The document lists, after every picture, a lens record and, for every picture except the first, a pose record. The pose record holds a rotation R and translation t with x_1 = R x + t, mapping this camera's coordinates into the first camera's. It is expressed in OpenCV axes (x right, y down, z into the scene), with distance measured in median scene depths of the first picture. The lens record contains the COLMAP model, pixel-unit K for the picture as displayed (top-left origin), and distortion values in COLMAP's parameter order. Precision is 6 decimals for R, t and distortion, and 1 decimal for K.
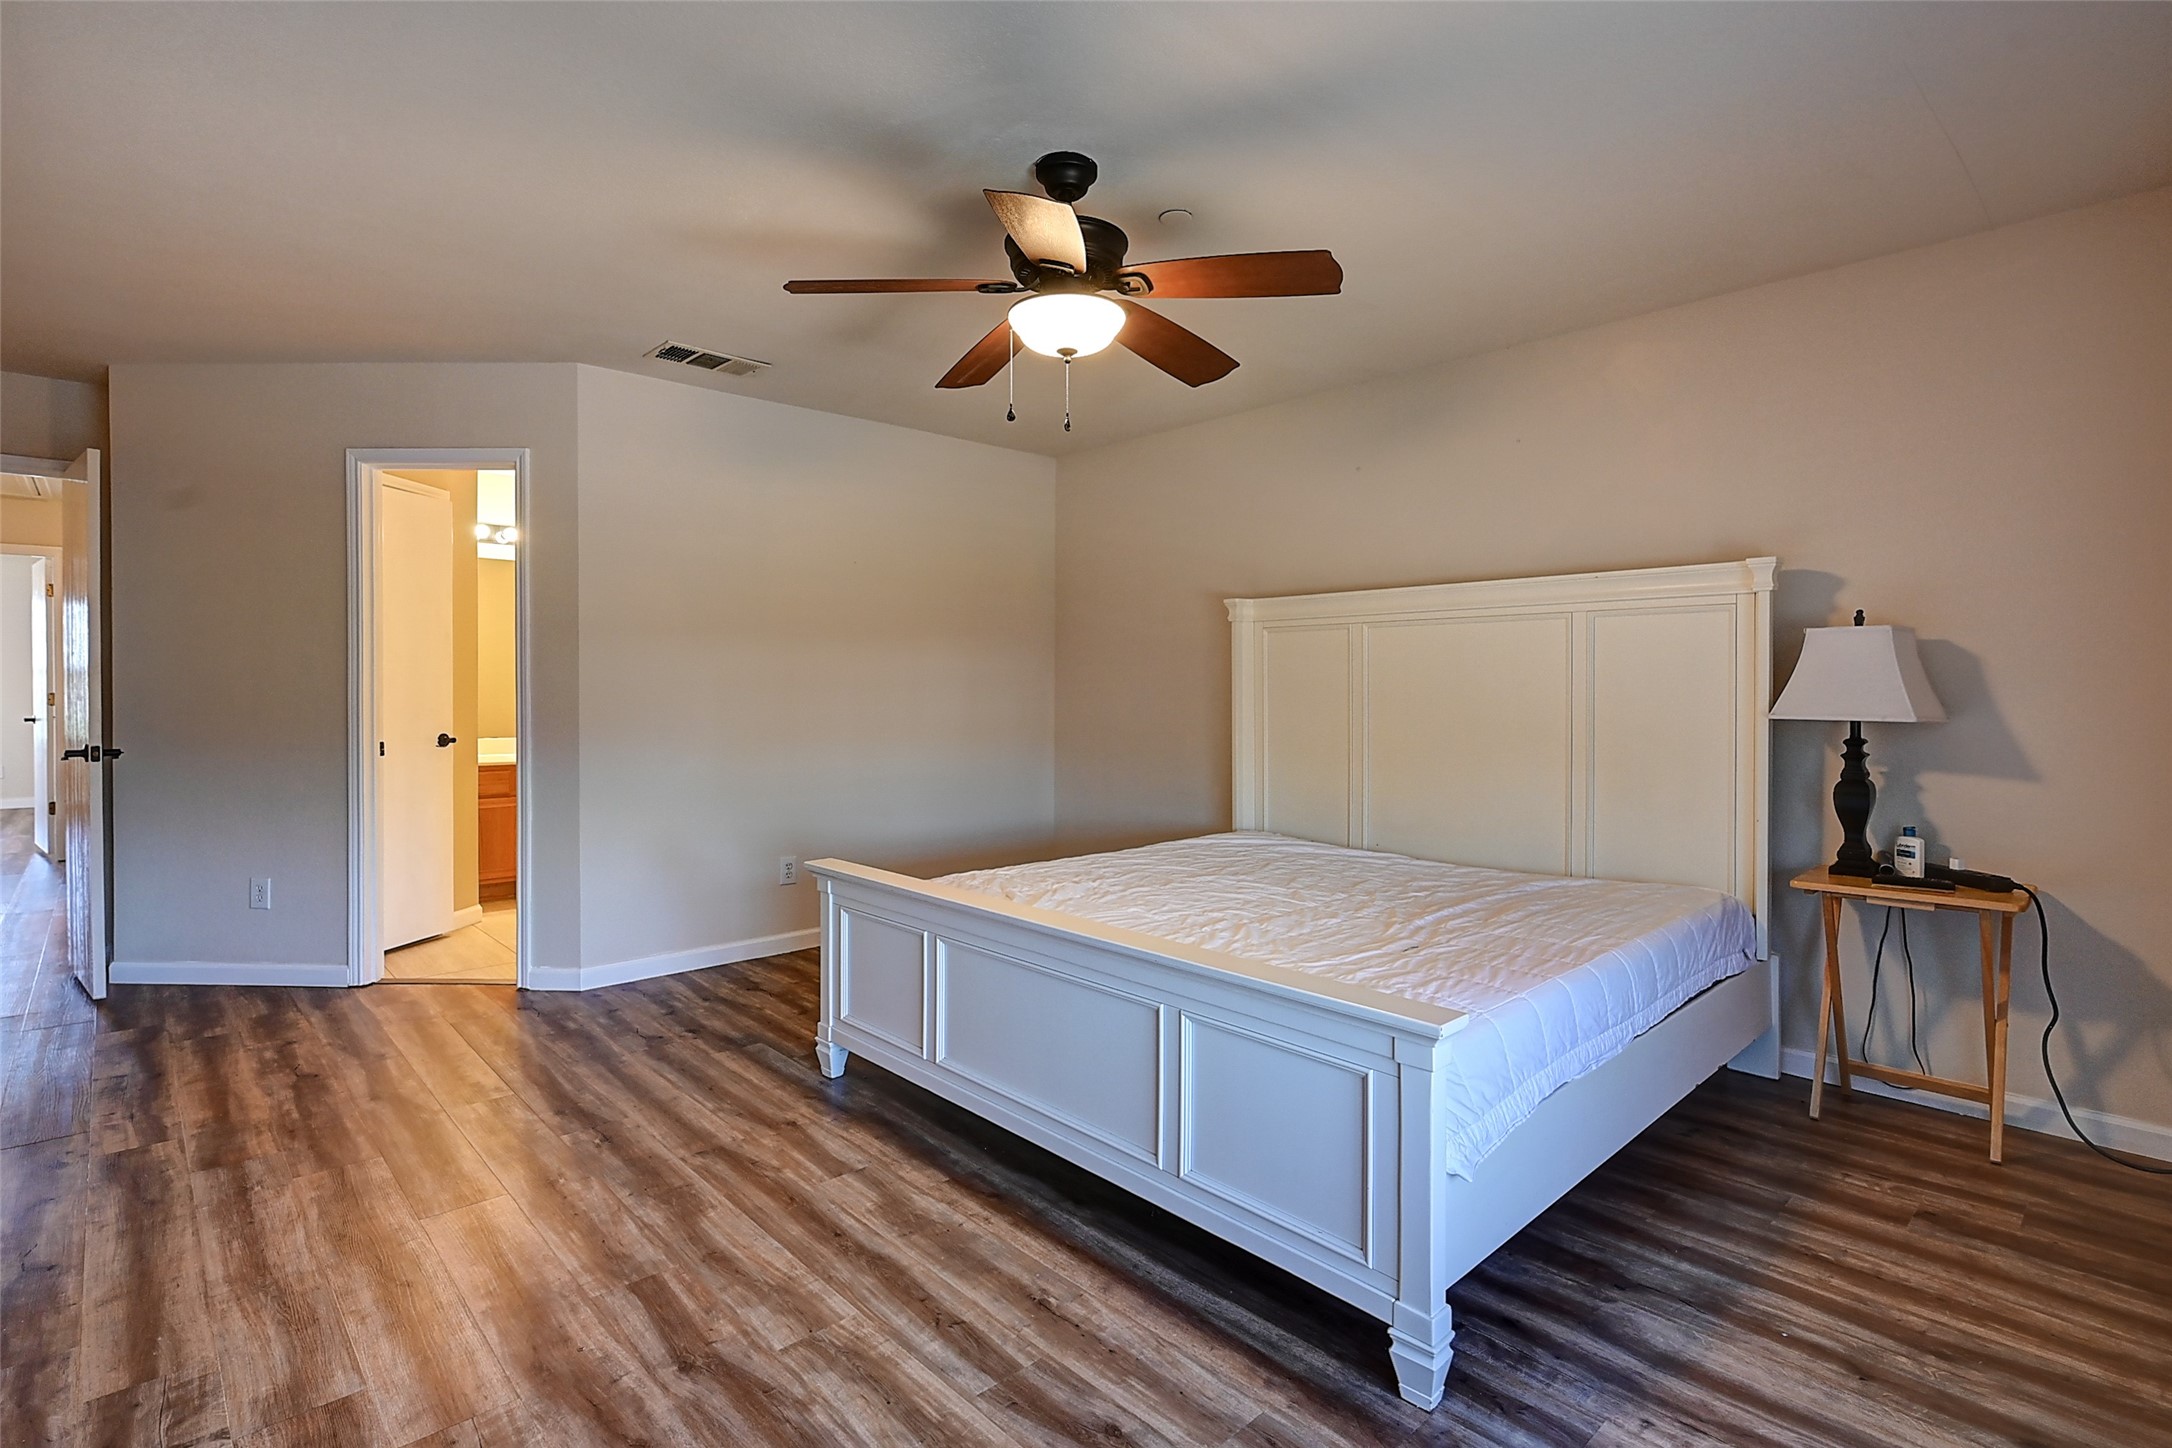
lens RADIAL K [[1038.5, 0, 1085.4], [0, 1038.5, 707.9], [0, 0, 1]] dist [-0.000811, 0.000784]
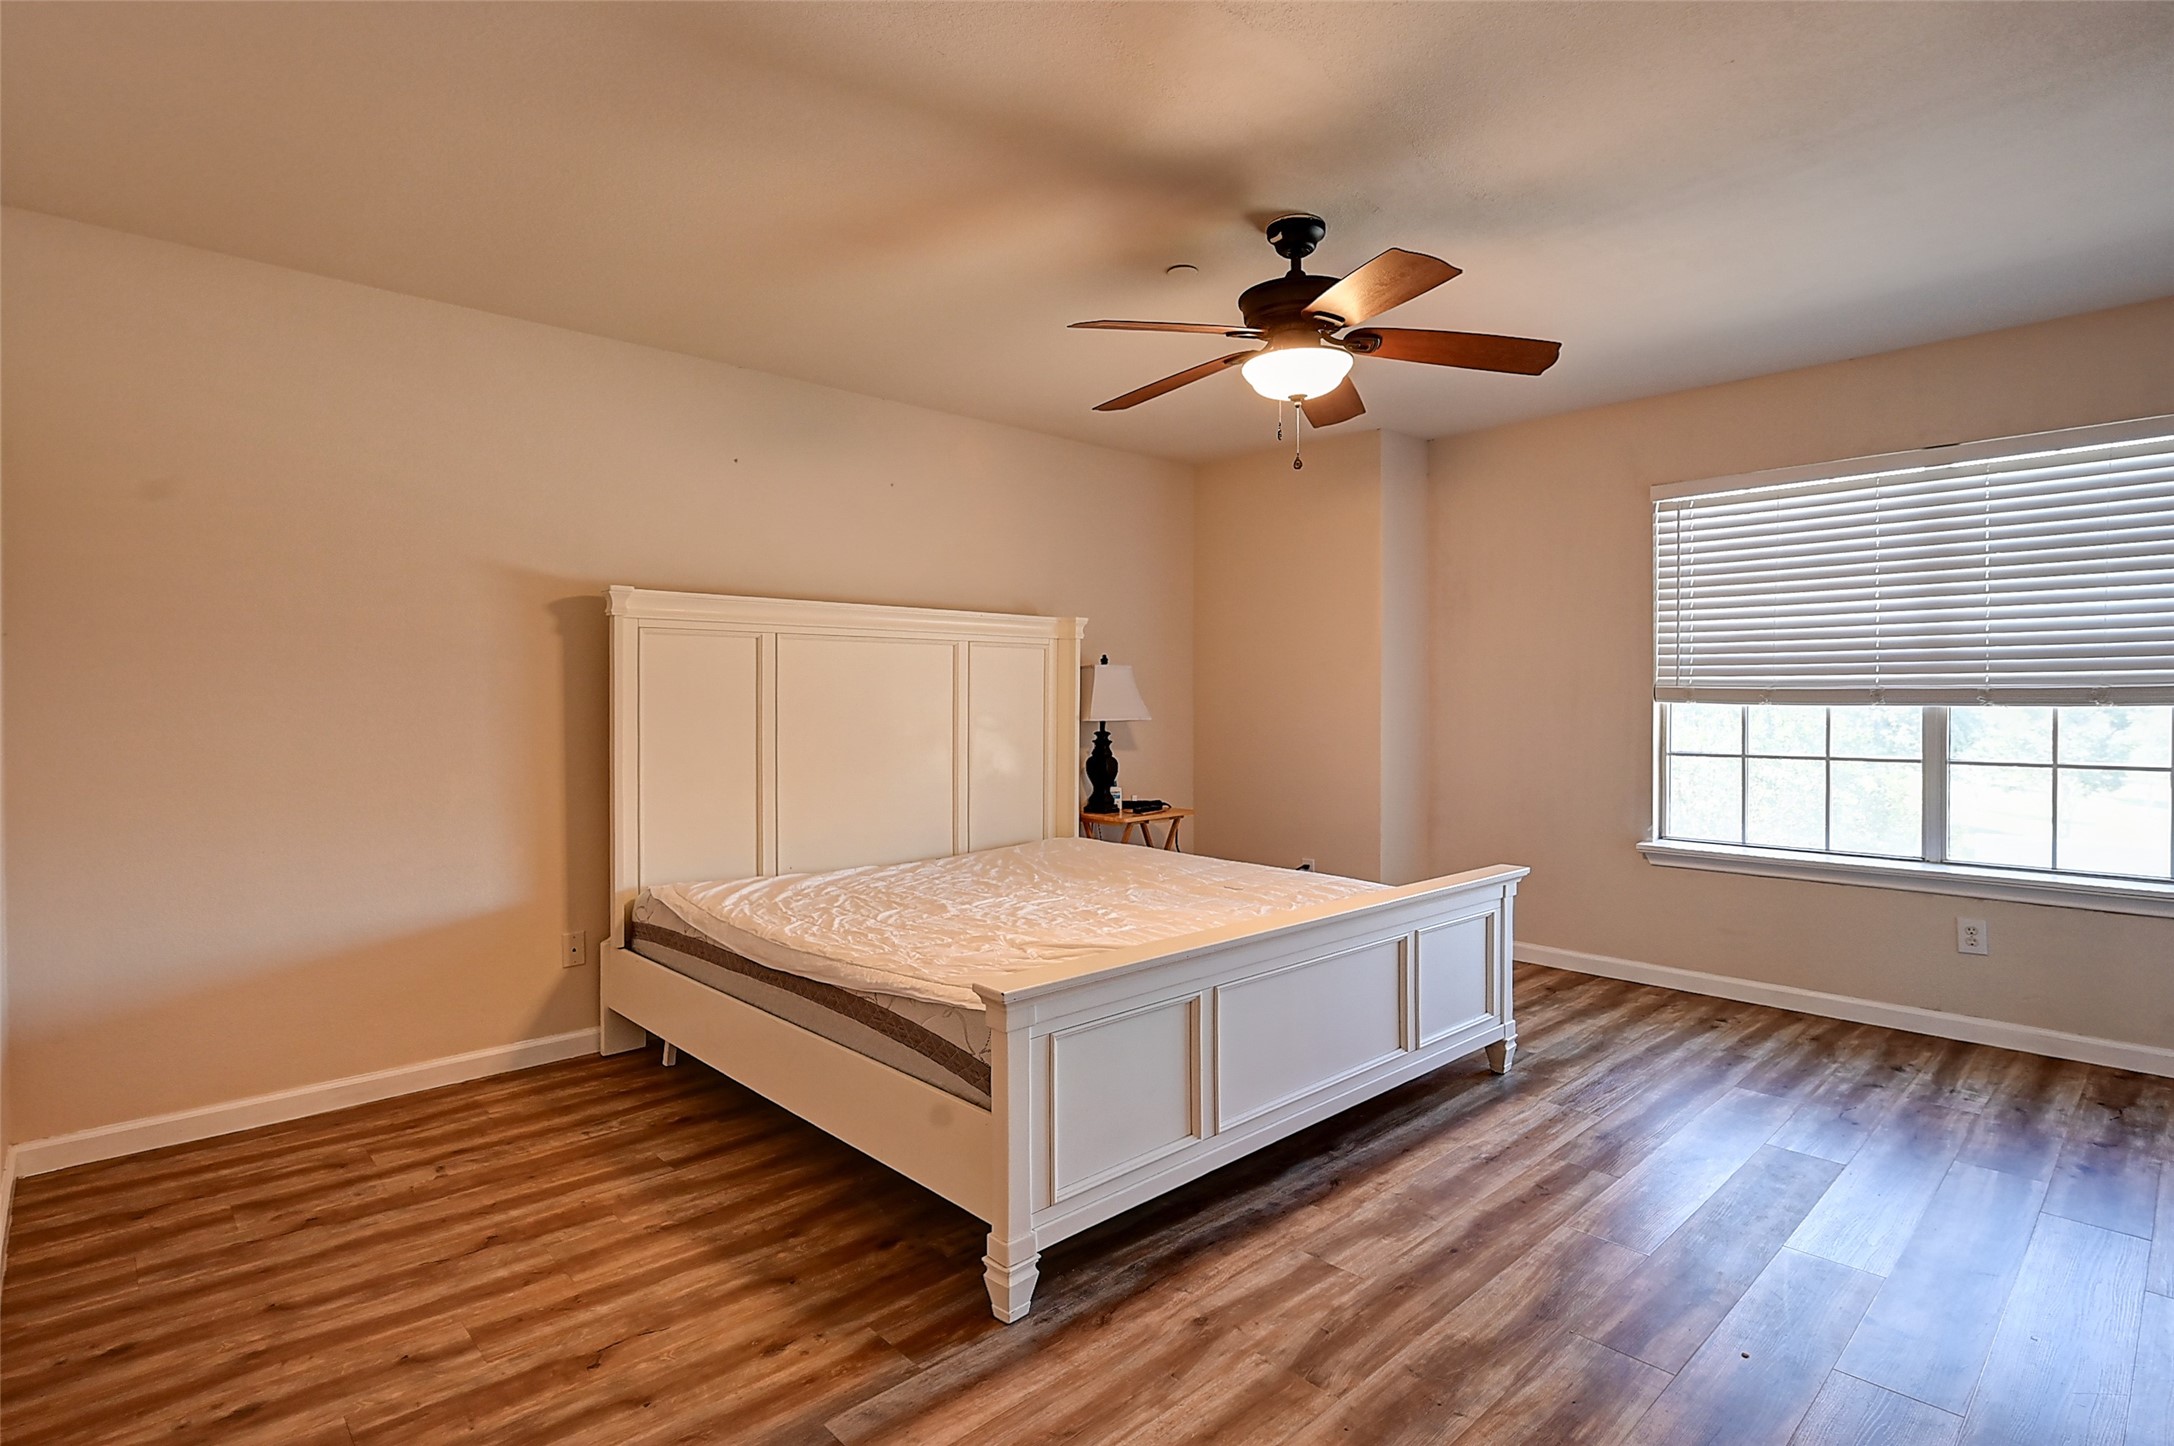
lens RADIAL K [[1039.5, 0, 1085.5], [0, 1039.5, 712.6], [0, 0, 1]] dist [-0.000811, 0.000784]
pose [[0.015255, -0.011183, 0.999821, -1.094747], [0.026101, 0.999601, 0.010782, -0.023292], [-0.999543, 0.025932, 0.015541, 1.176769]]
